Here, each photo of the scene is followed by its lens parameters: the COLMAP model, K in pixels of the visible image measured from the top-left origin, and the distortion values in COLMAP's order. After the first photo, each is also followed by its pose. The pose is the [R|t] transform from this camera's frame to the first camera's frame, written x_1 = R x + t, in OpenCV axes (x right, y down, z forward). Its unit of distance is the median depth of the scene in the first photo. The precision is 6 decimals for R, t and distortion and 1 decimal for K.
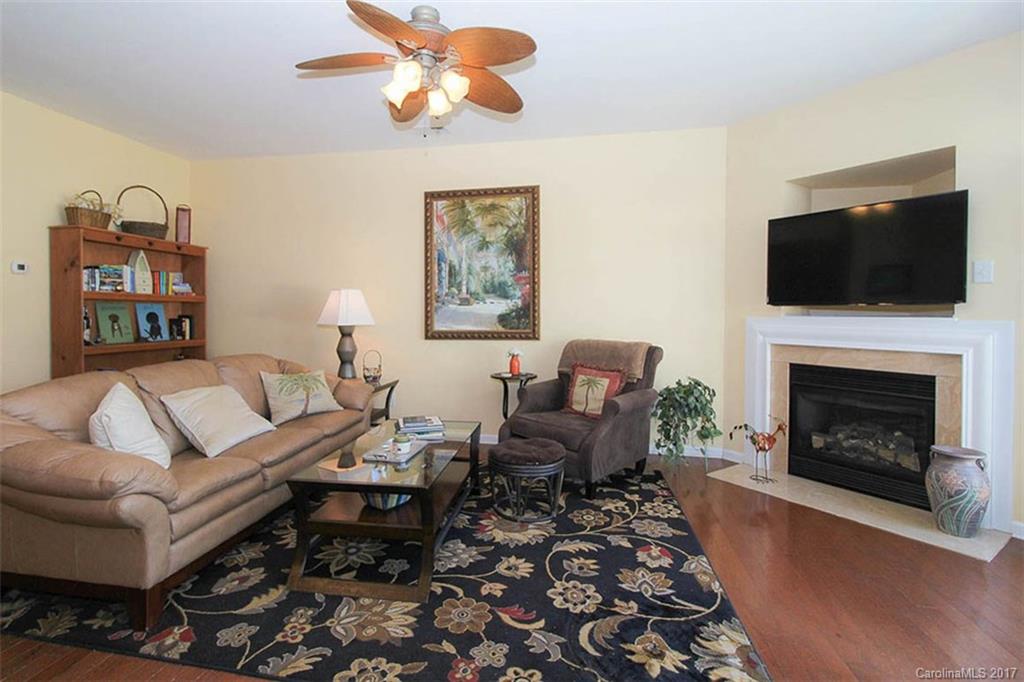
lens RADIAL K [[492.8, 0, 509.0], [0, 492.8, 313.3], [0, 0, 1]] dist [0.005872, -0.000084]
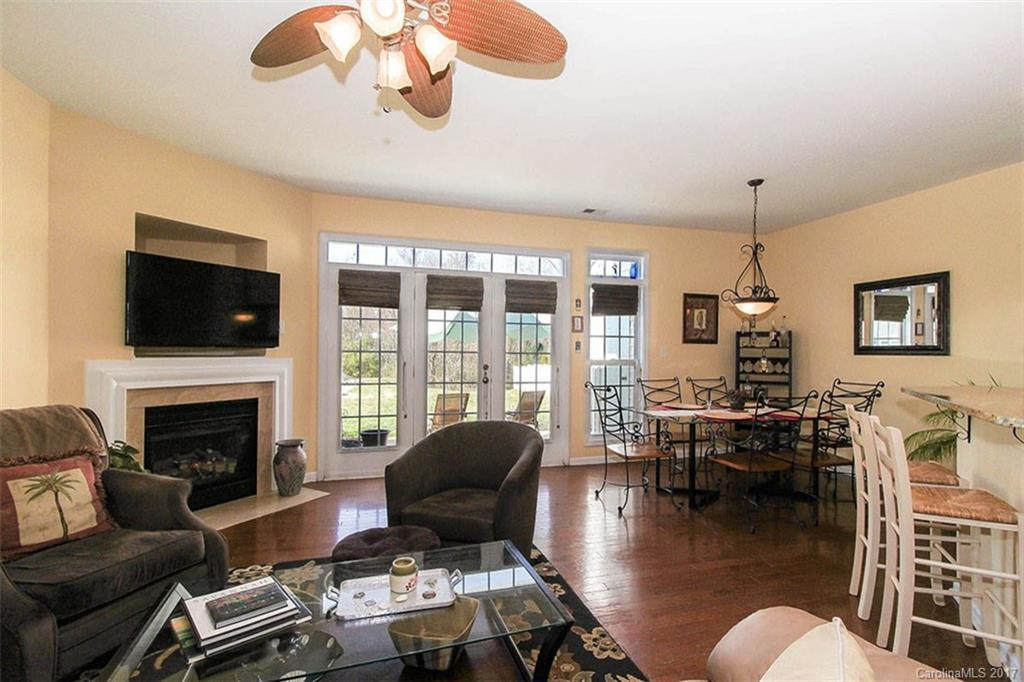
lens RADIAL K [[492.8, 0, 510.6], [0, 492.8, 348.6], [0, 0, 1]] dist [0.005872, -0.000084]
pose [[-0.456079, -0.010509, 0.889877, -0.742075], [-0.011405, 0.999917, 0.005963, -0.032152], [-0.889866, -0.007430, -0.456161, 1.017720]]
